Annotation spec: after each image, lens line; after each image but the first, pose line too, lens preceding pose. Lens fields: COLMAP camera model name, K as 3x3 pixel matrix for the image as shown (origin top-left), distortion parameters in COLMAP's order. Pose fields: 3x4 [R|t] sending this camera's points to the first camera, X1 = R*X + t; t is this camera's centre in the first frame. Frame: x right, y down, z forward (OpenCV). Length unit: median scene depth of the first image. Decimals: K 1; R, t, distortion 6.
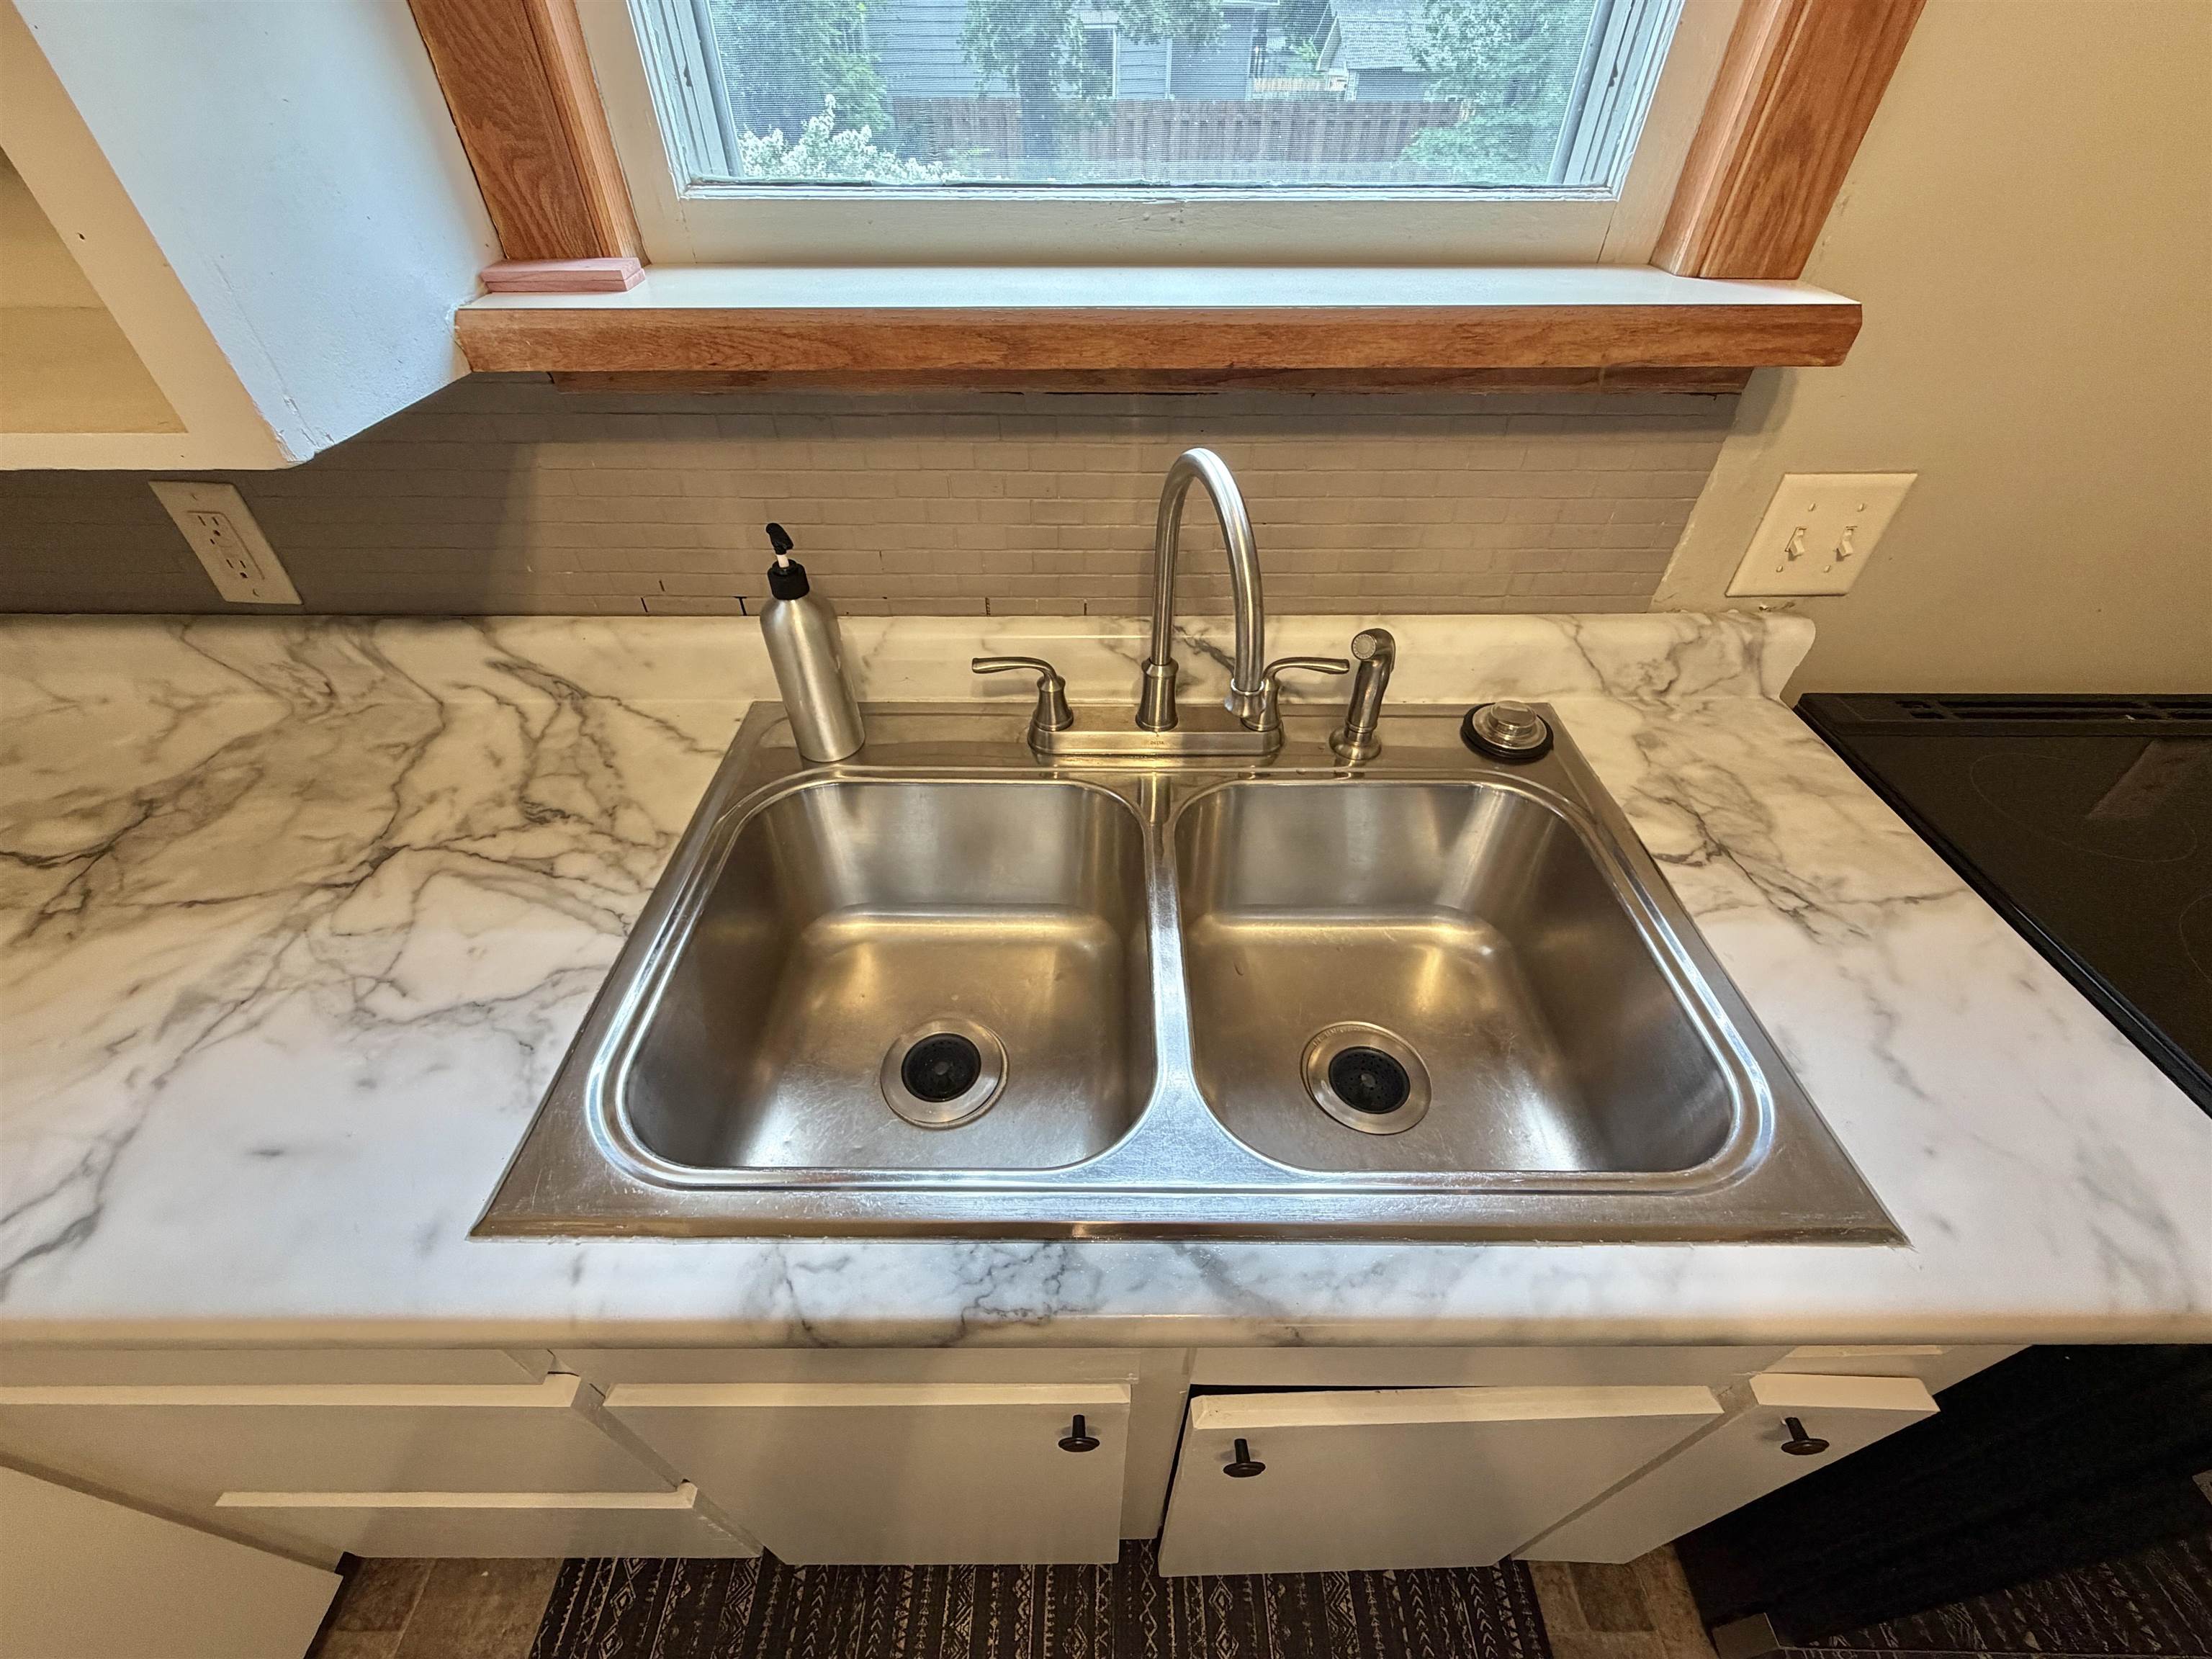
lens RADIAL K [[881.1, 0, 1105.6], [0, 881.1, 834.0], [0, 0, 1]] dist [0.000016, 0.000307]
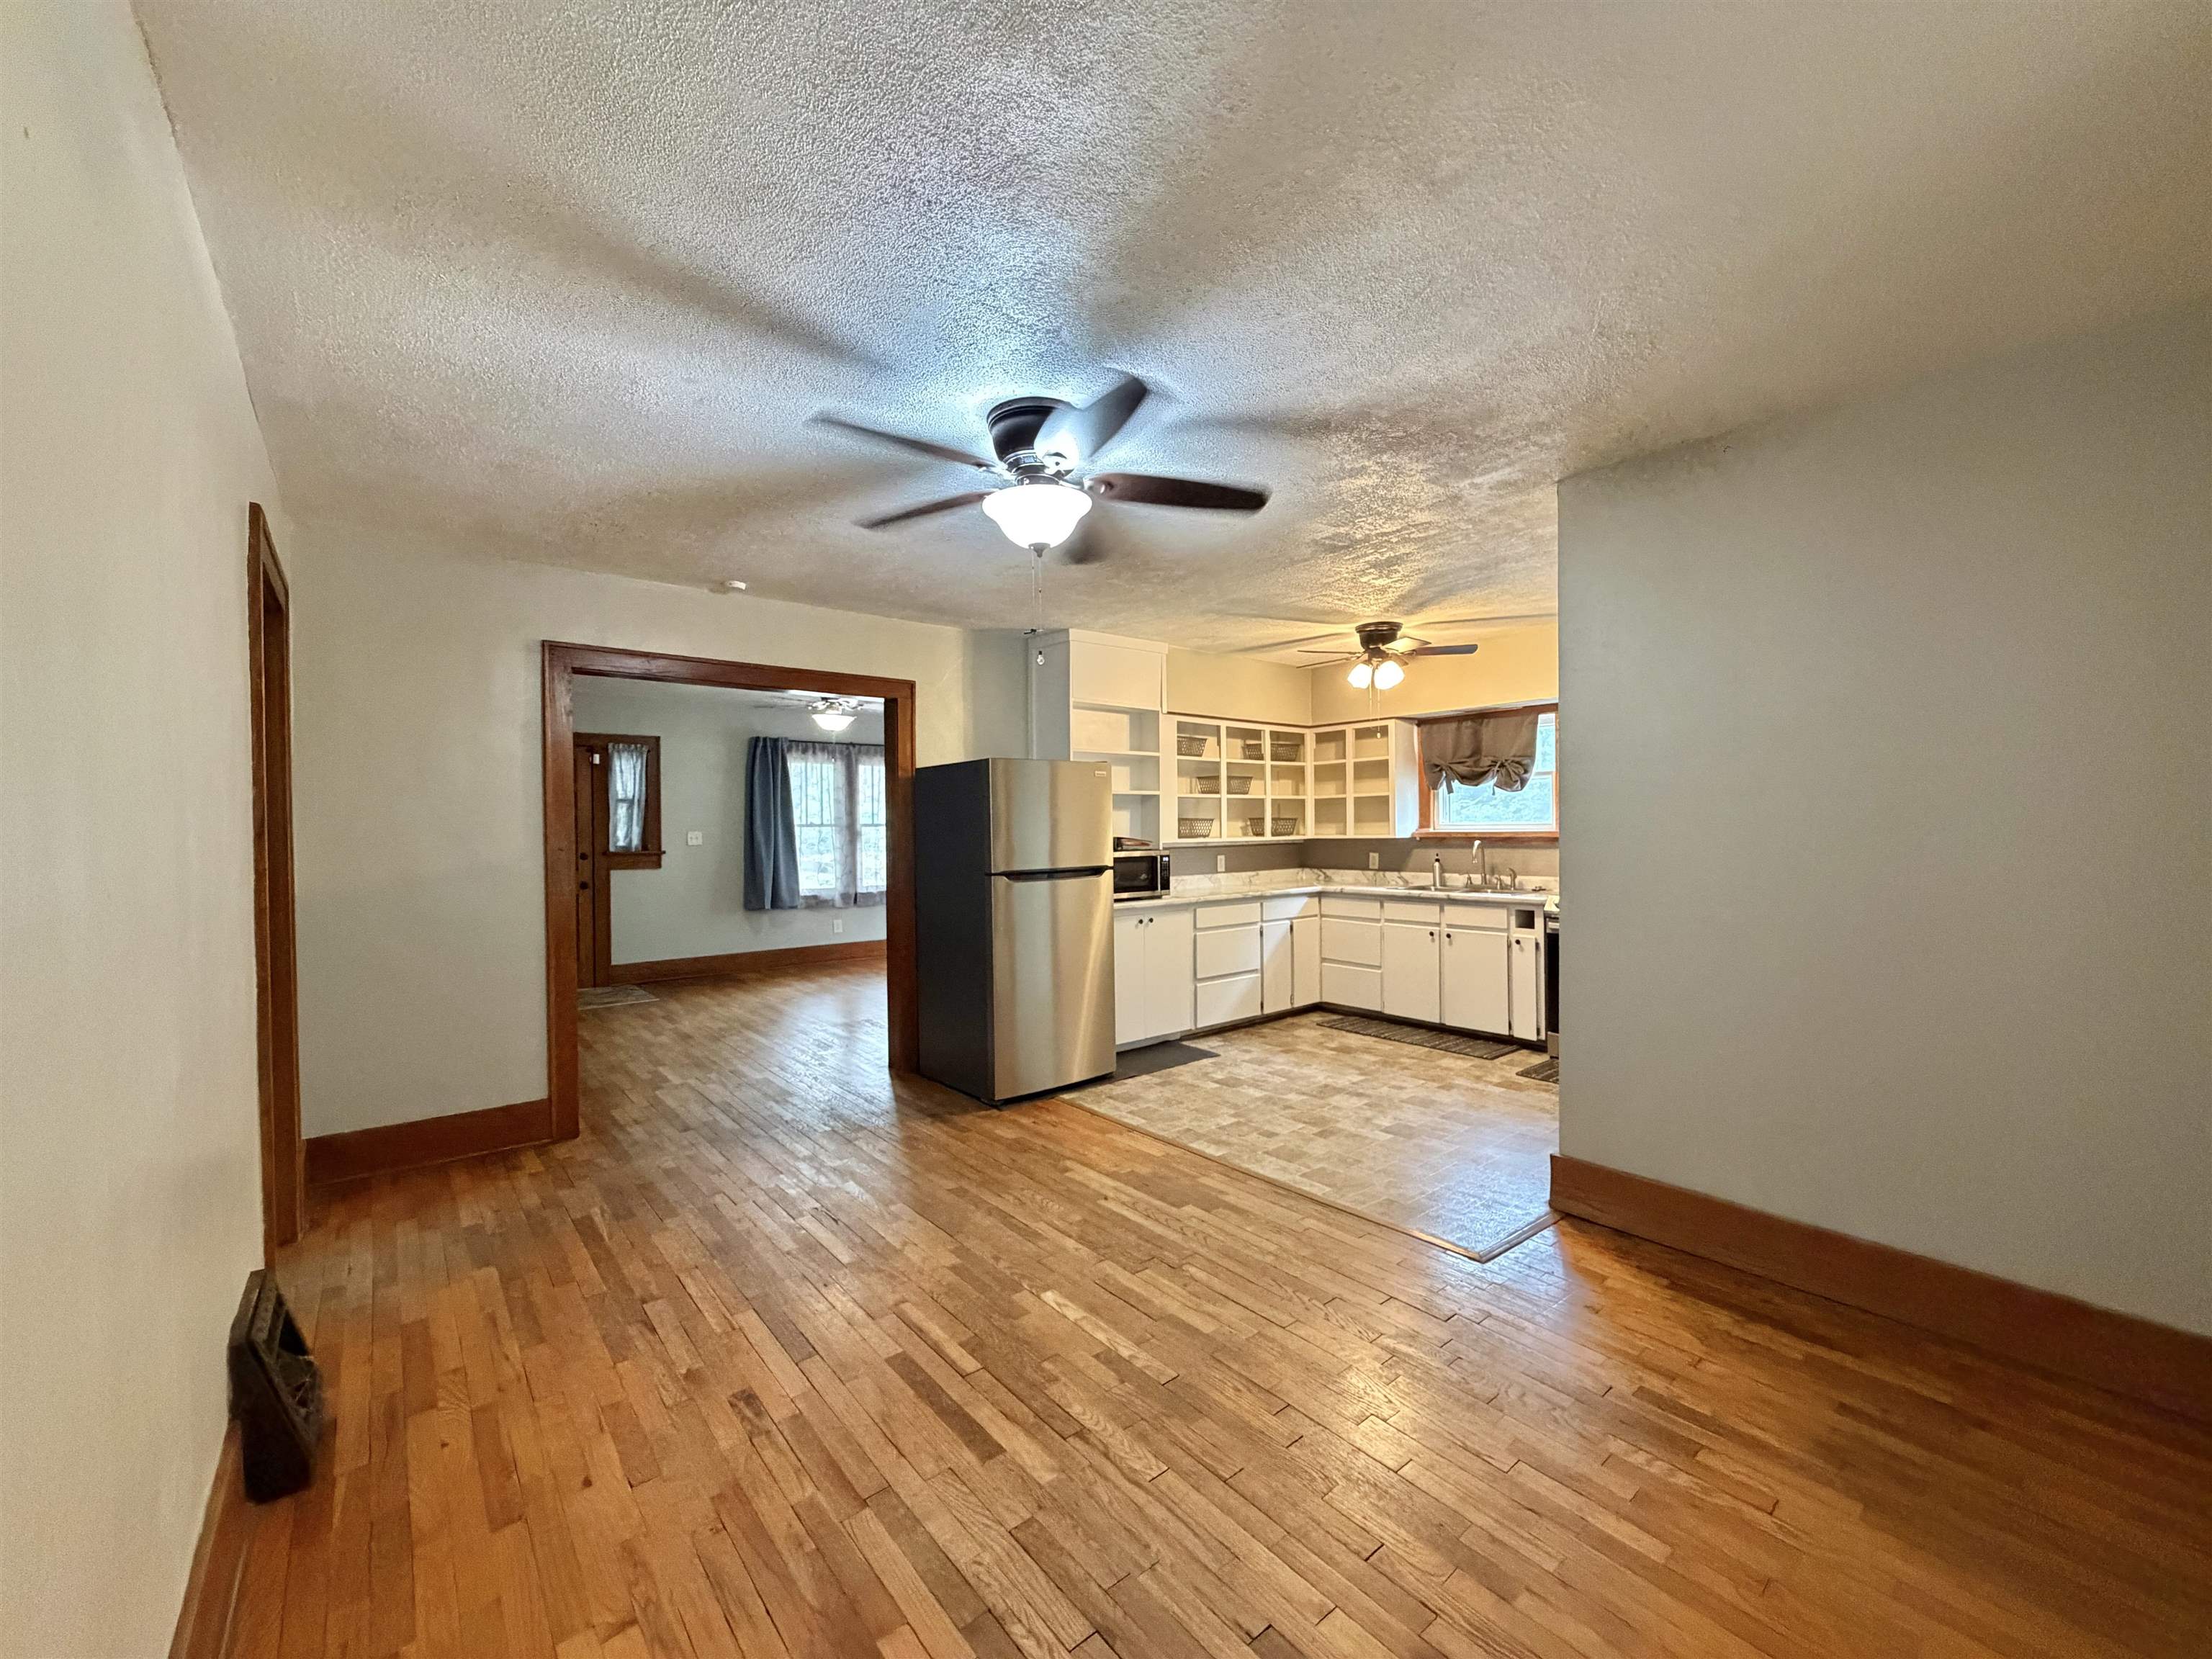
lens RADIAL K [[881.1, 0, 1098.9], [0, 881.1, 831.2], [0, 0, 1]] dist [0.000016, 0.000307]
pose [[0.630706, 0.002253, -0.776019, 3.413438], [-0.513458, 0.751018, -0.415130, 3.847904], [0.581869, 0.660278, 0.474828, -4.149583]]
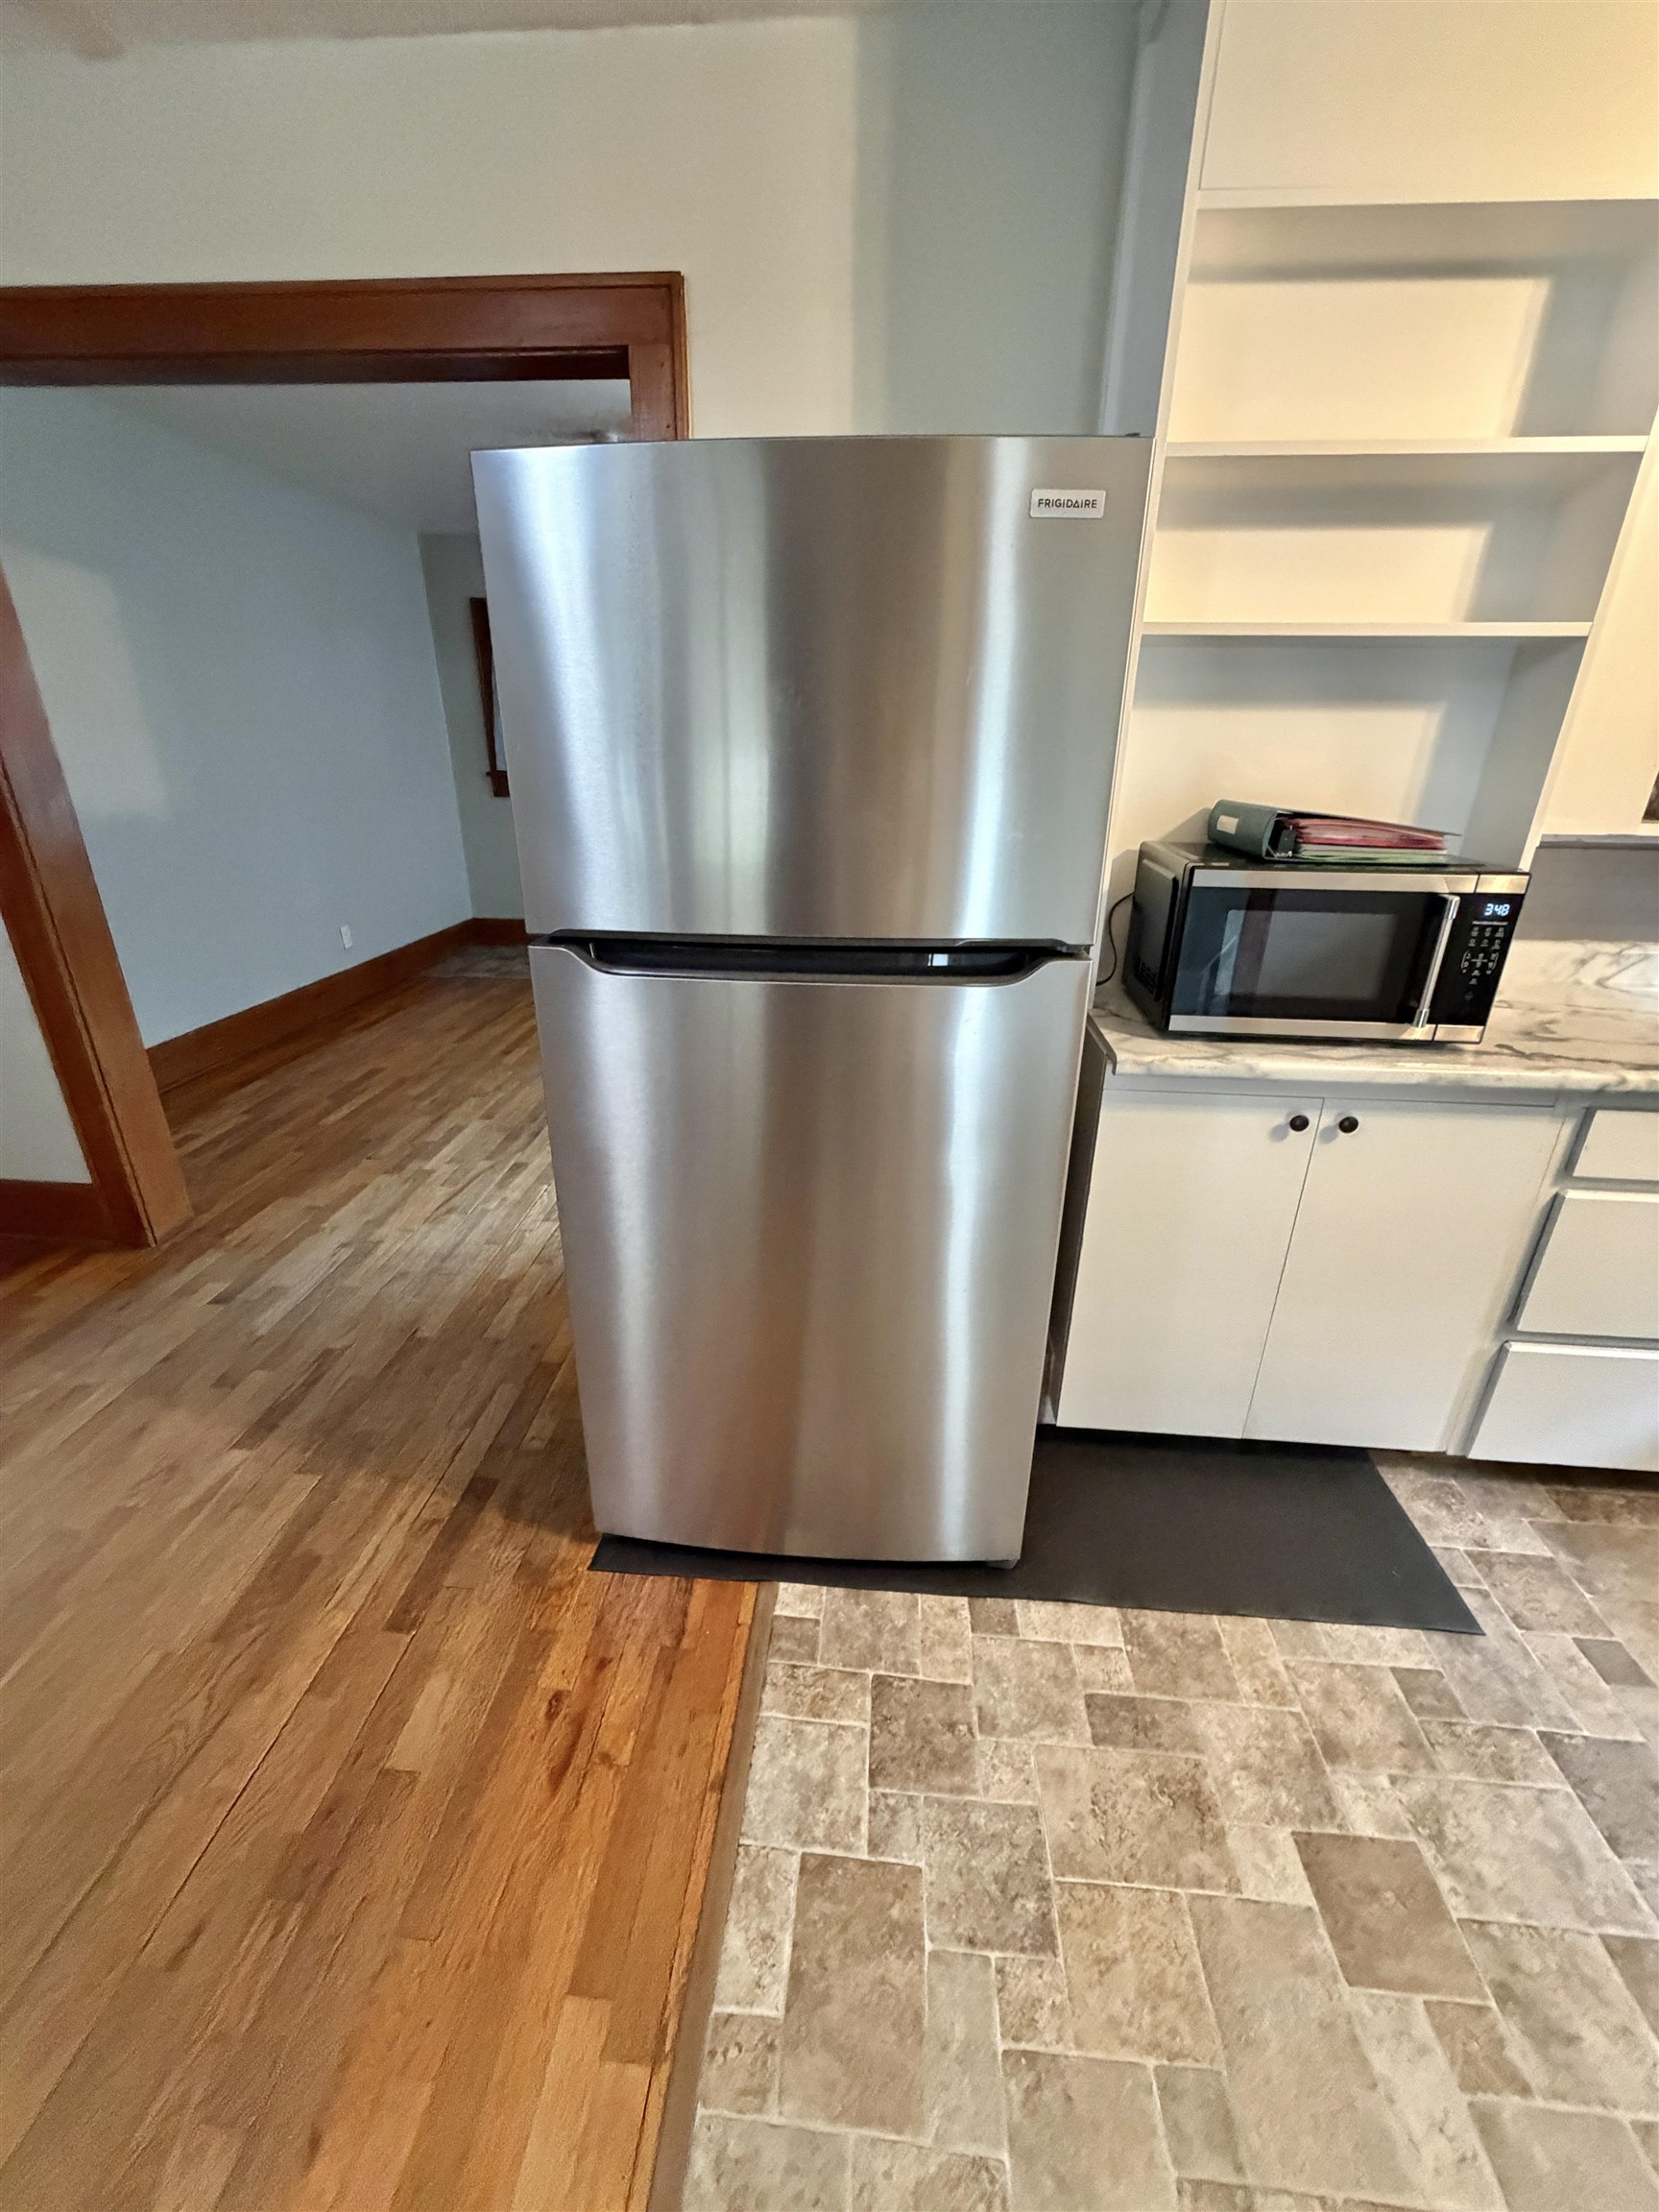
lens RADIAL K [[881.1, 0, 825.5], [0, 881.1, 1099.9], [0, 0, 1]] dist [0.000016, 0.000307]
pose [[-0.086512, 0.377524, -0.921950, 0.609209], [-0.673275, 0.659950, 0.333416, 1.694383], [0.734313, 0.649570, 0.197084, -1.787988]]
